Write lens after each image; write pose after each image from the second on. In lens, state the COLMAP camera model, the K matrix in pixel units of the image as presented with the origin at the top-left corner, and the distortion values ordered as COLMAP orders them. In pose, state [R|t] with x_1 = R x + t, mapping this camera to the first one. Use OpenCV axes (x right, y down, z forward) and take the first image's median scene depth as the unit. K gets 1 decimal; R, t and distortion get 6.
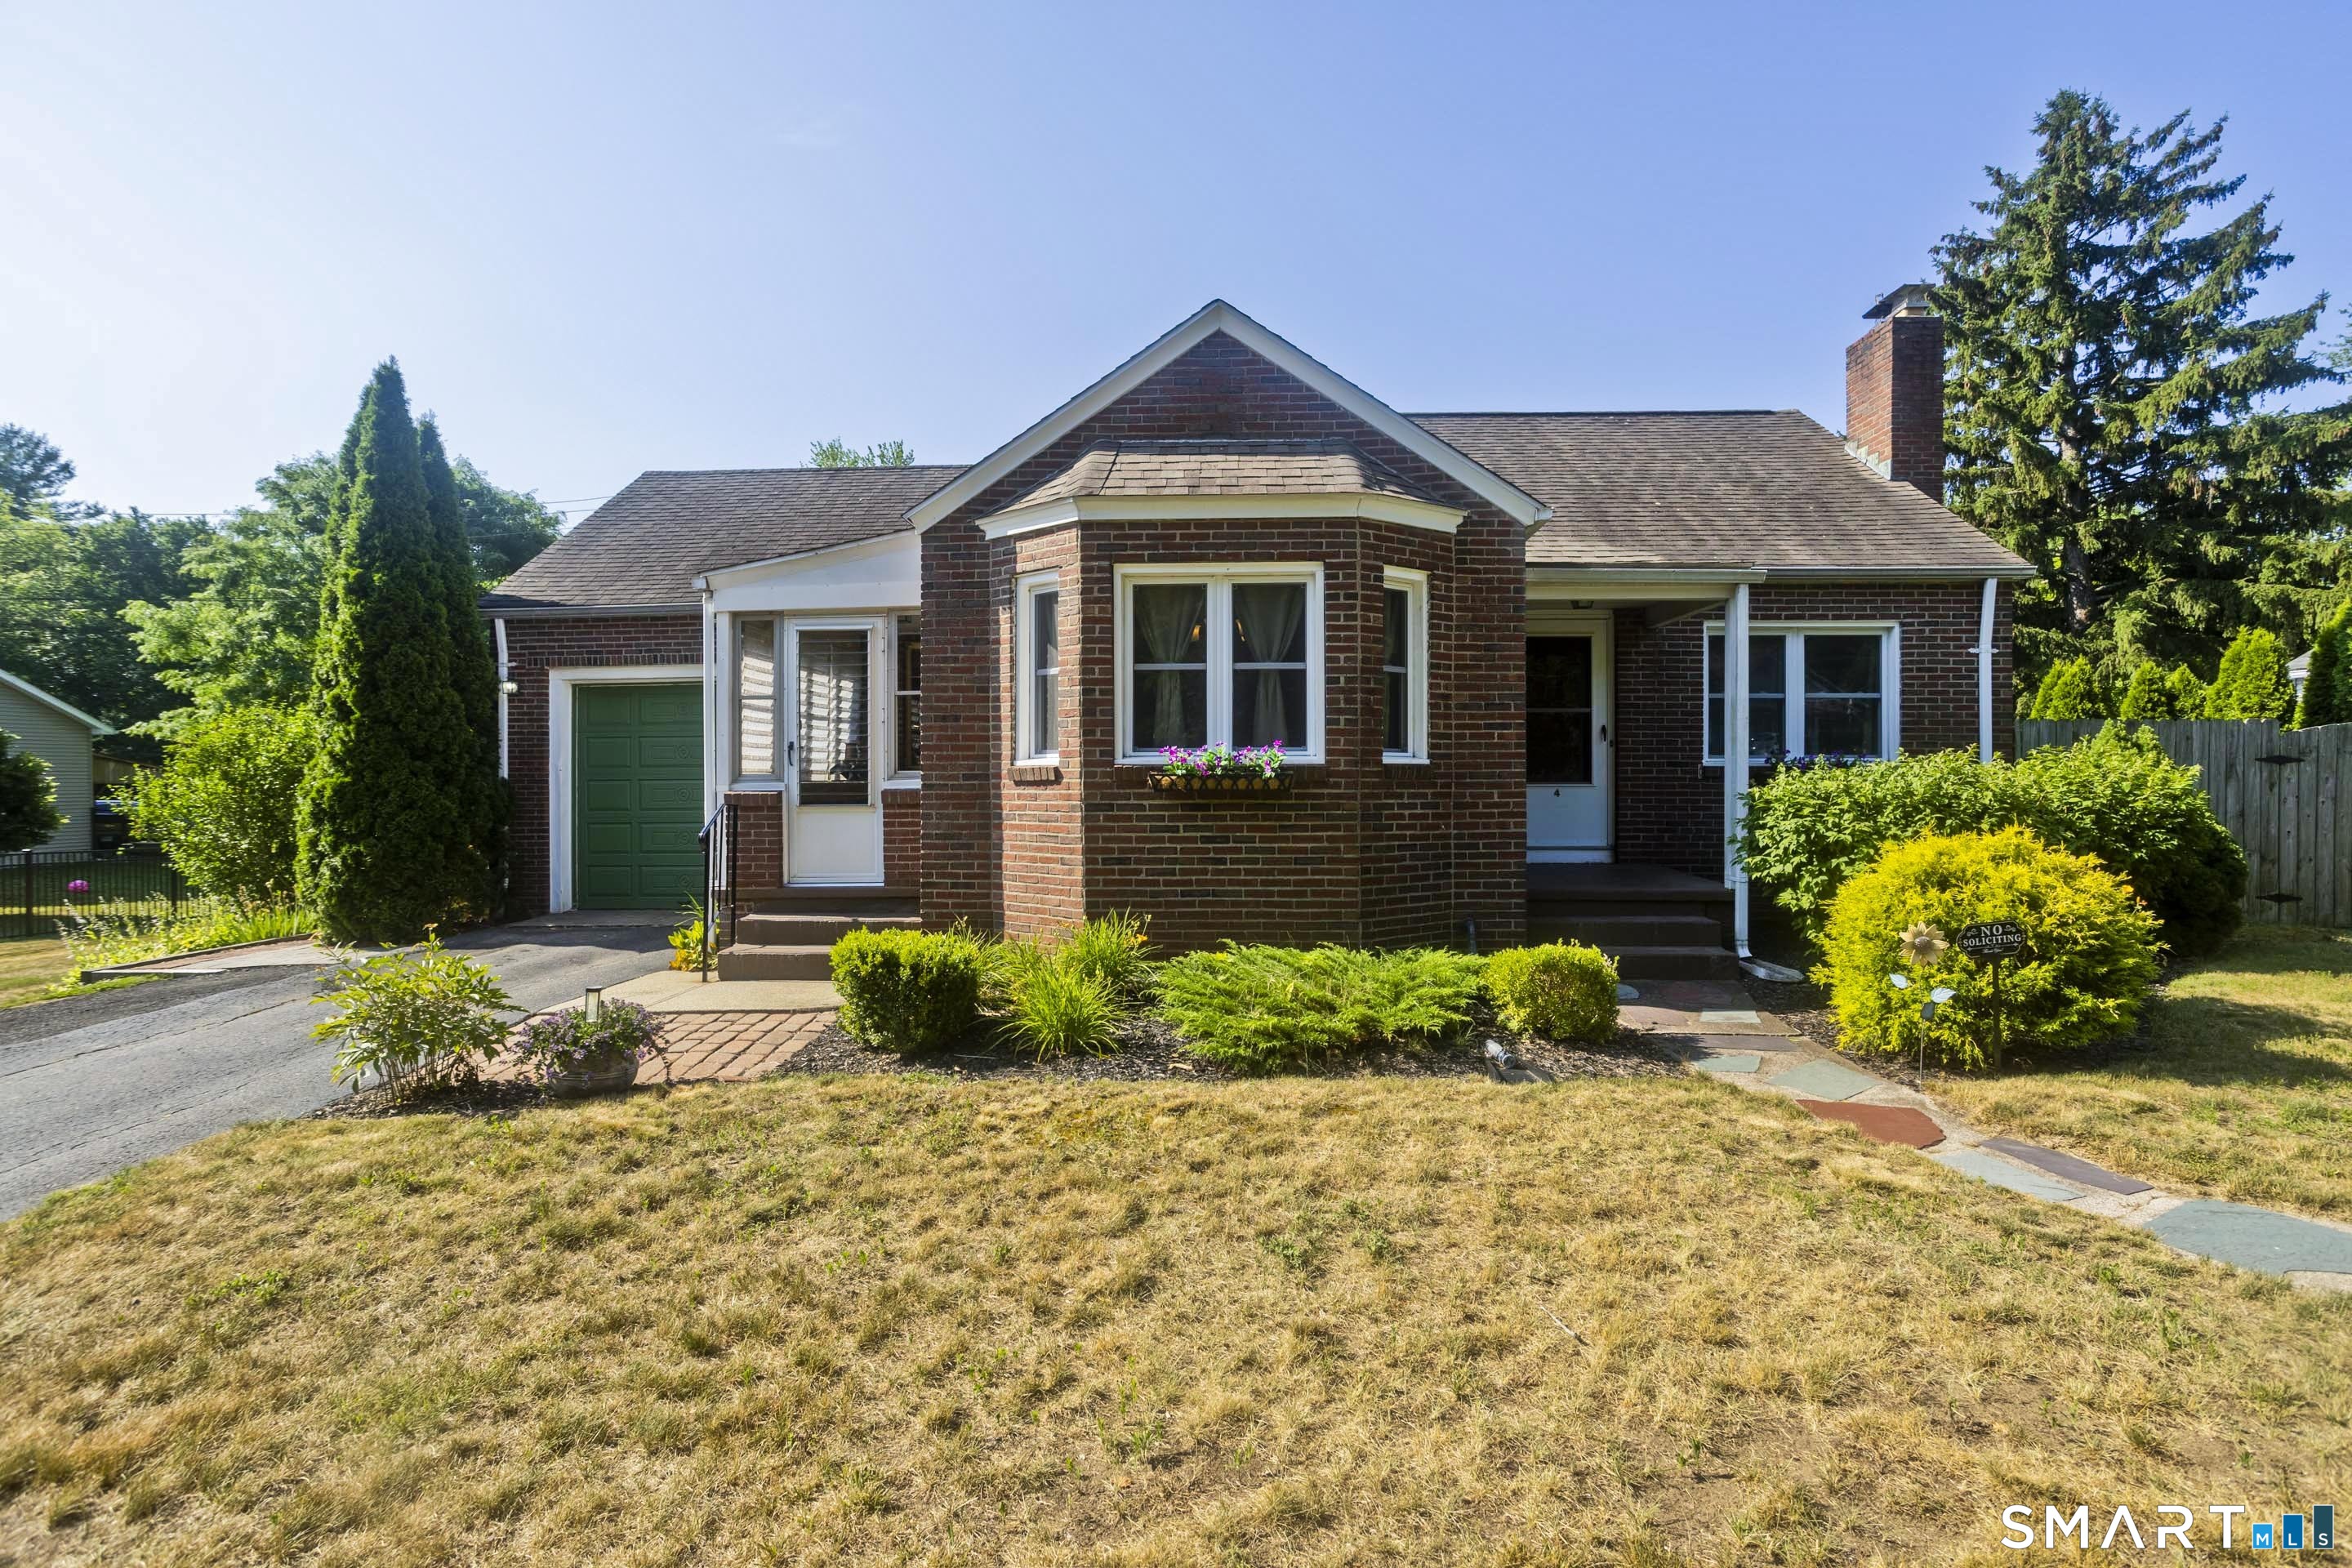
lens RADIAL K [[1135.0, 0, 1190.2], [0, 1135.0, 778.7], [0, 0, 1]] dist [-0.044053, 0.027300]
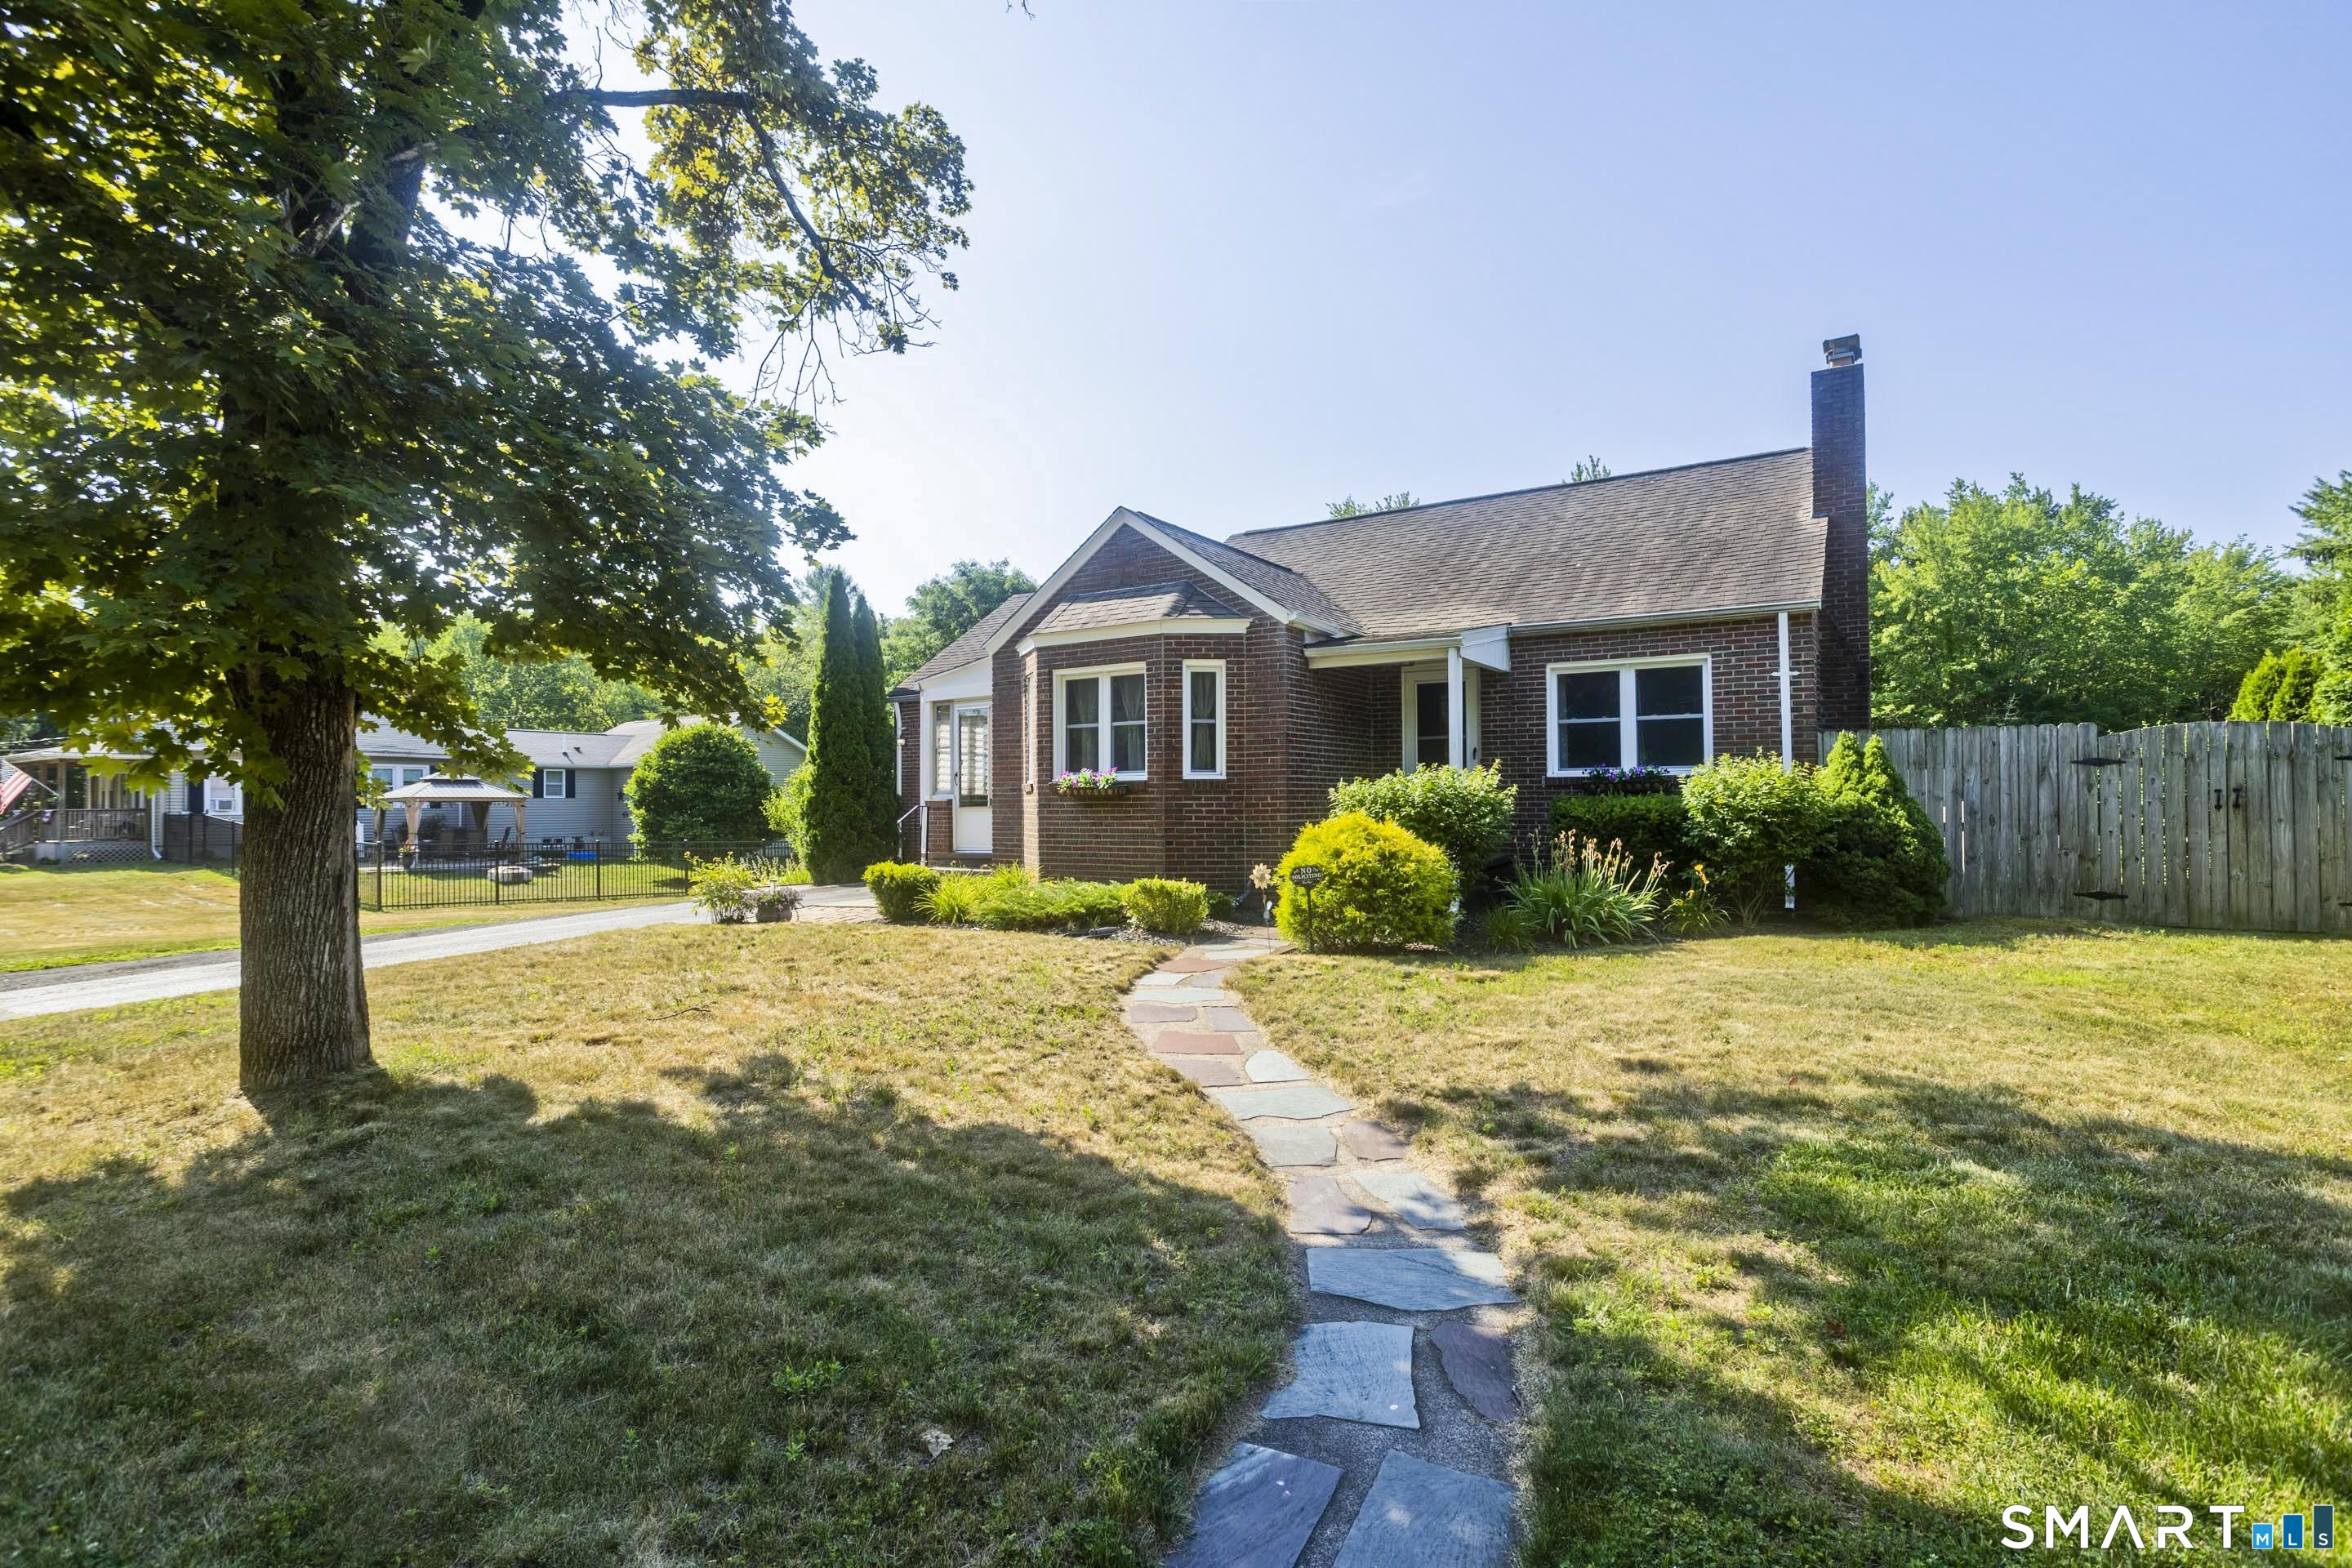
lens RADIAL K [[1115.4, 0, 1186.3], [0, 1115.4, 765.9], [0, 0, 1]] dist [-0.007779, 0.000628]
pose [[0.865927, -0.020716, -0.499741, 0.918686], [0.005838, 0.999492, -0.031317, 0.016646], [0.500136, 0.024201, 0.865609, -0.381215]]
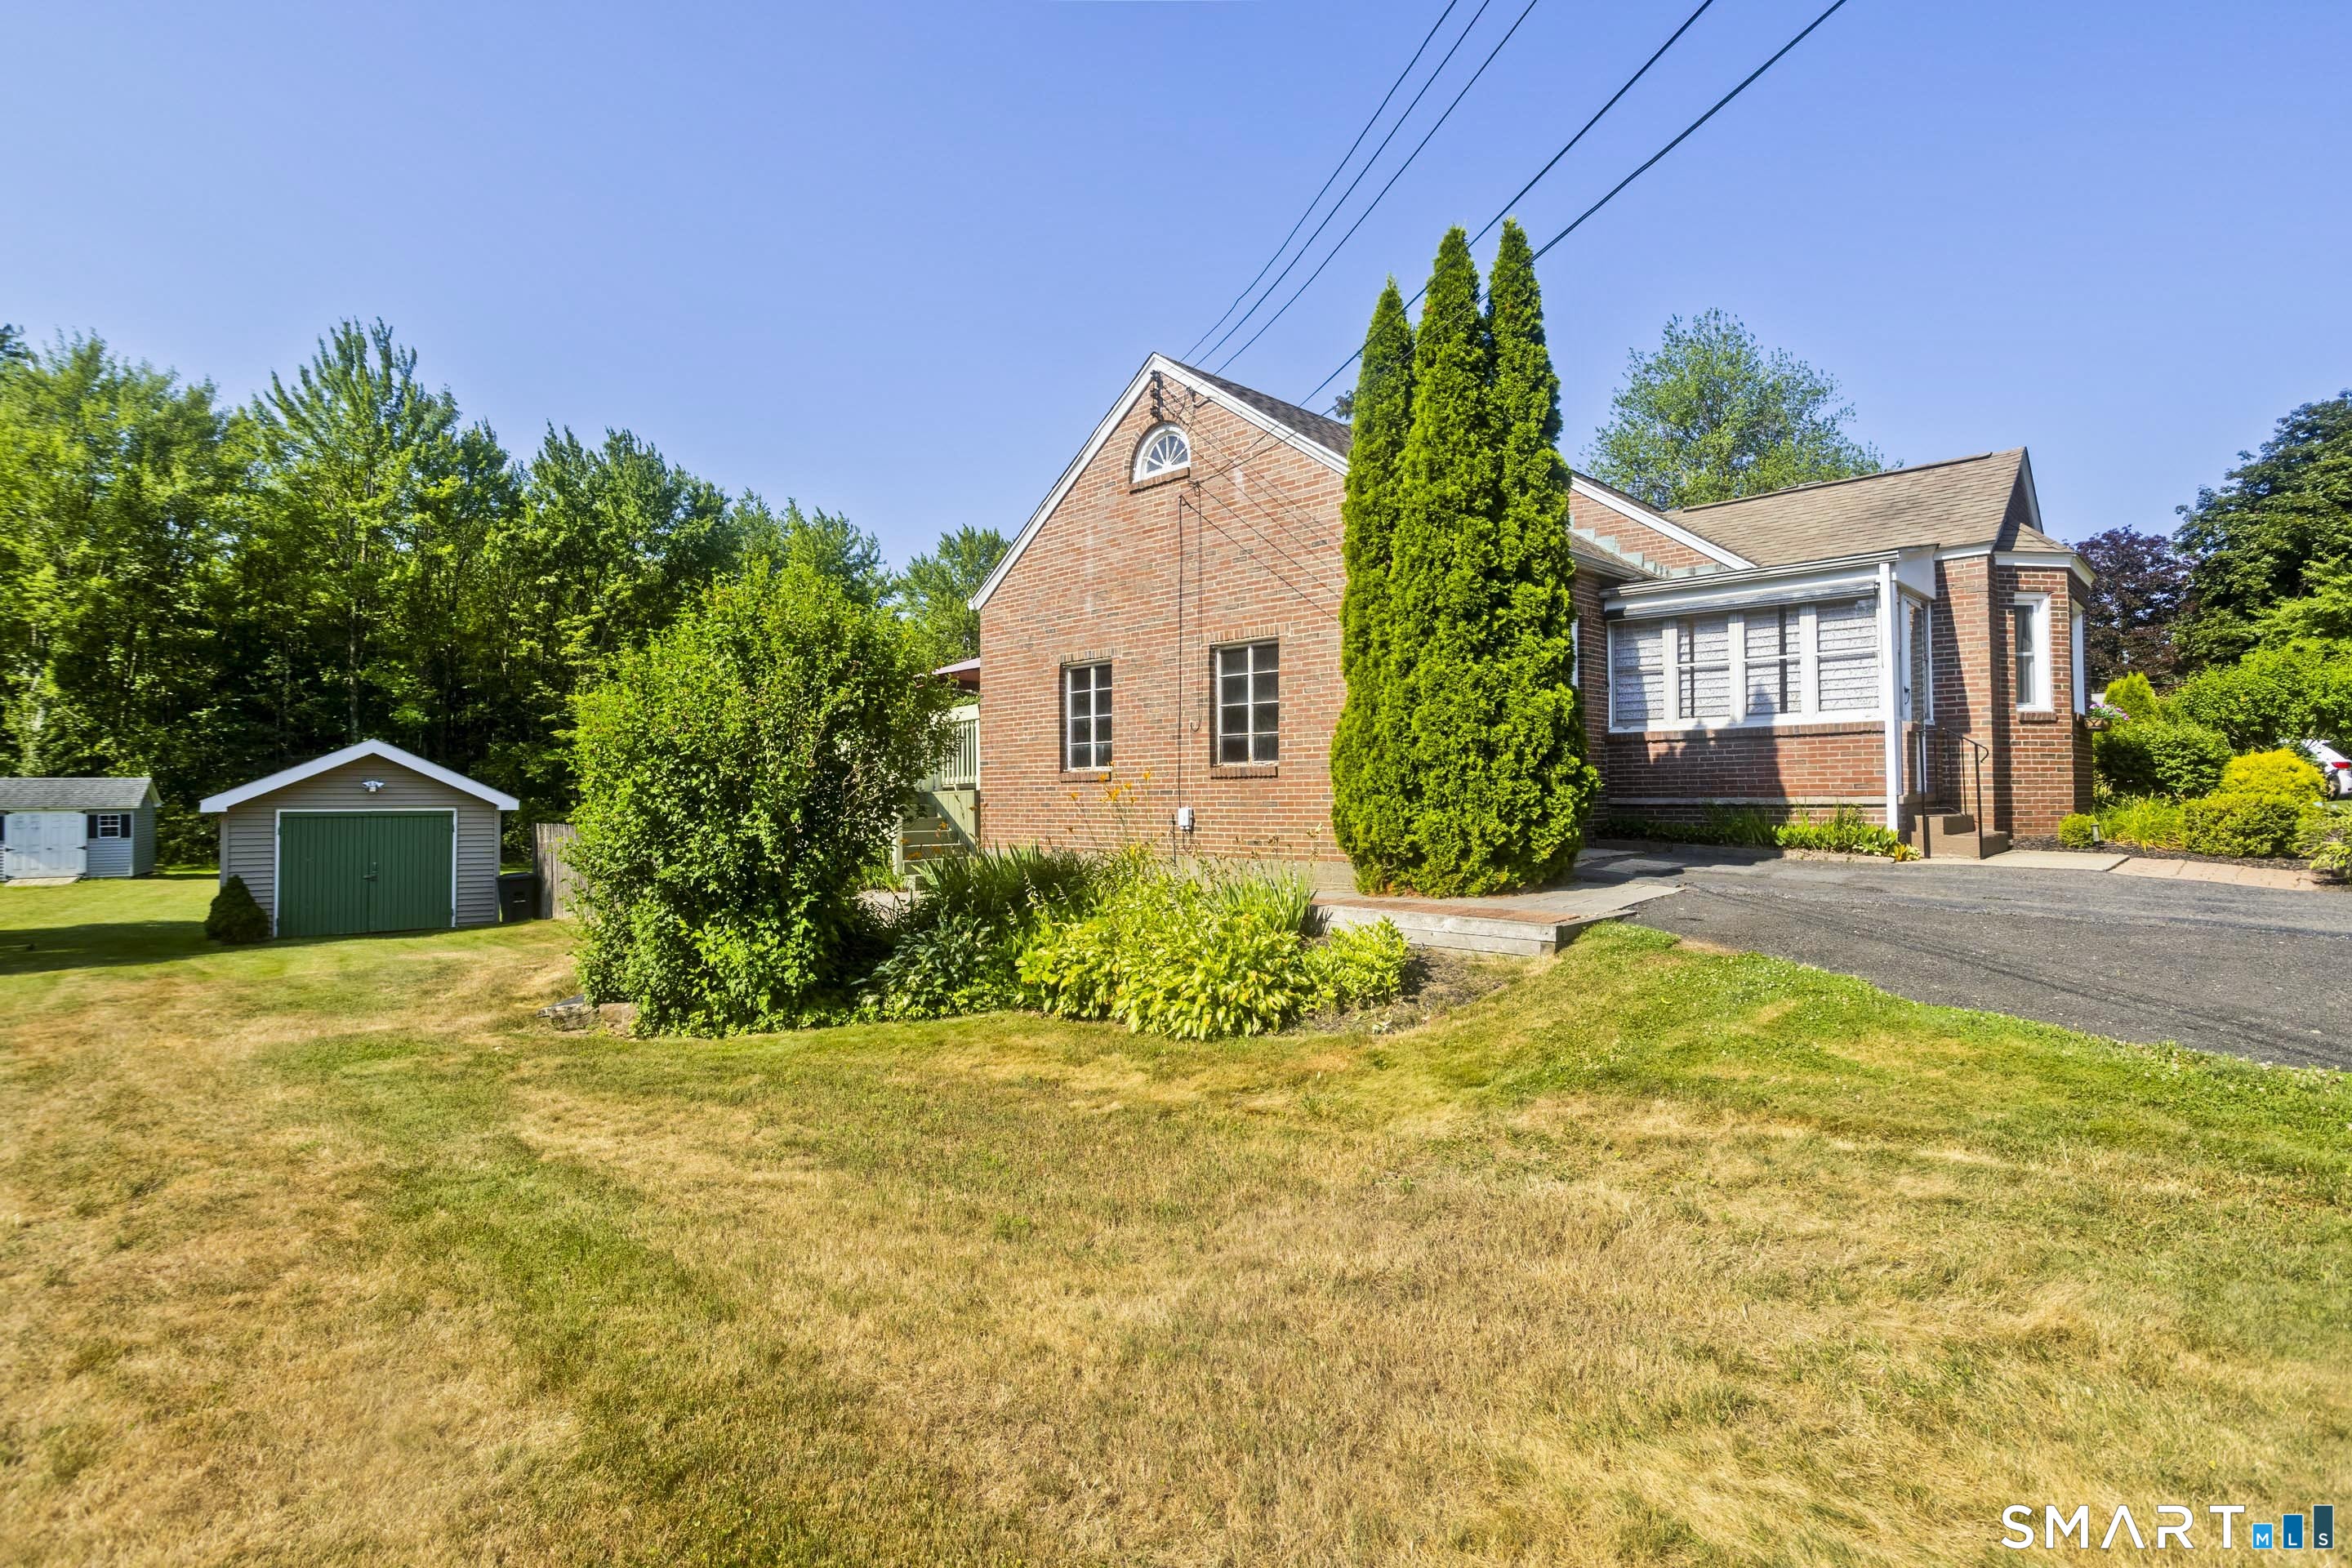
lens RADIAL K [[1115.4, 0, 1186.3], [0, 1115.4, 765.9], [0, 0, 1]] dist [-0.007779, 0.000628]
pose [[0.654759, 0.019284, 0.755591, -2.035006], [0.002071, 0.999625, -0.027306, 0.102192], [-0.755834, 0.019444, 0.654474, 0.845454]]
